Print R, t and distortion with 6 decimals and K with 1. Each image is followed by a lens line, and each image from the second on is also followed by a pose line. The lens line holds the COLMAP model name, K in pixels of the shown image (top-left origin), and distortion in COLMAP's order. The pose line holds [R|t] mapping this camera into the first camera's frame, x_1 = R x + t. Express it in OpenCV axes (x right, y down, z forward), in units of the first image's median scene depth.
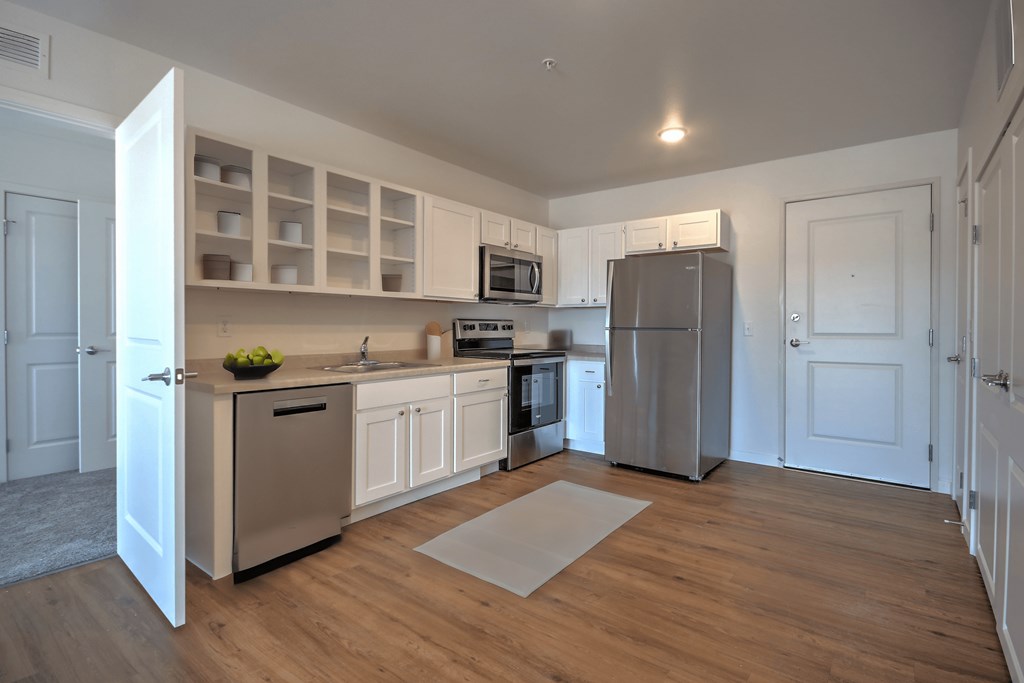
lens RADIAL K [[469.2, 0, 513.7], [0, 469.2, 332.2], [0, 0, 1]] dist [-0.002825, -0.000428]
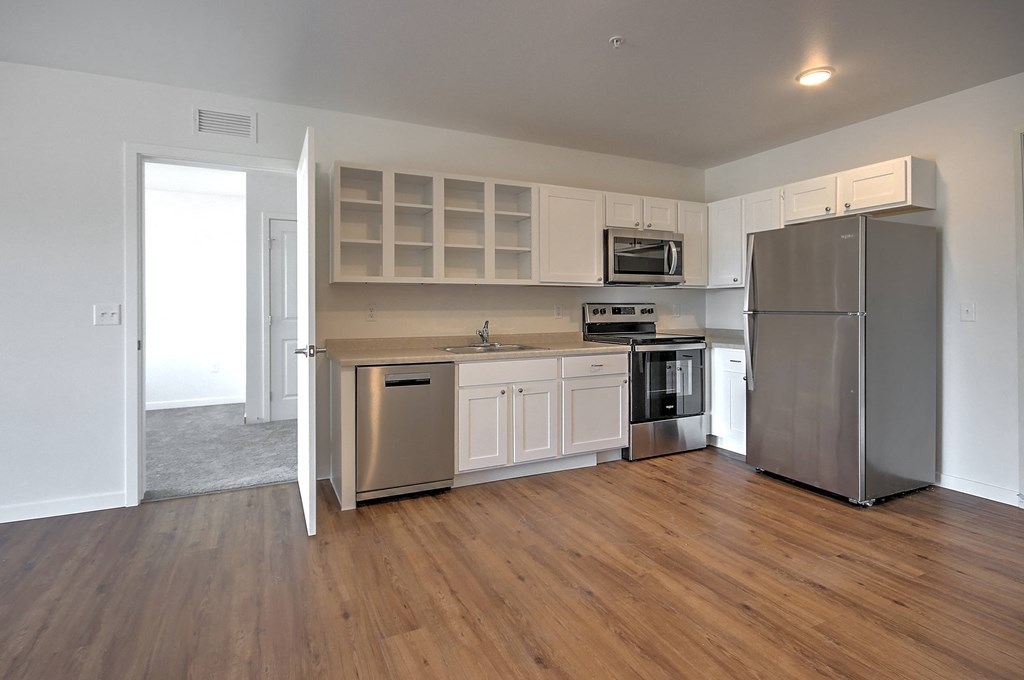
lens RADIAL K [[476.3, 0, 507.7], [0, 476.3, 308.8], [0, 0, 1]] dist [-0.001606, 0.000234]
pose [[0.896194, -0.007481, -0.443600, 0.228794], [0.002430, 0.999926, -0.011954, -0.005737], [0.443656, 0.009636, 0.896145, 0.016535]]
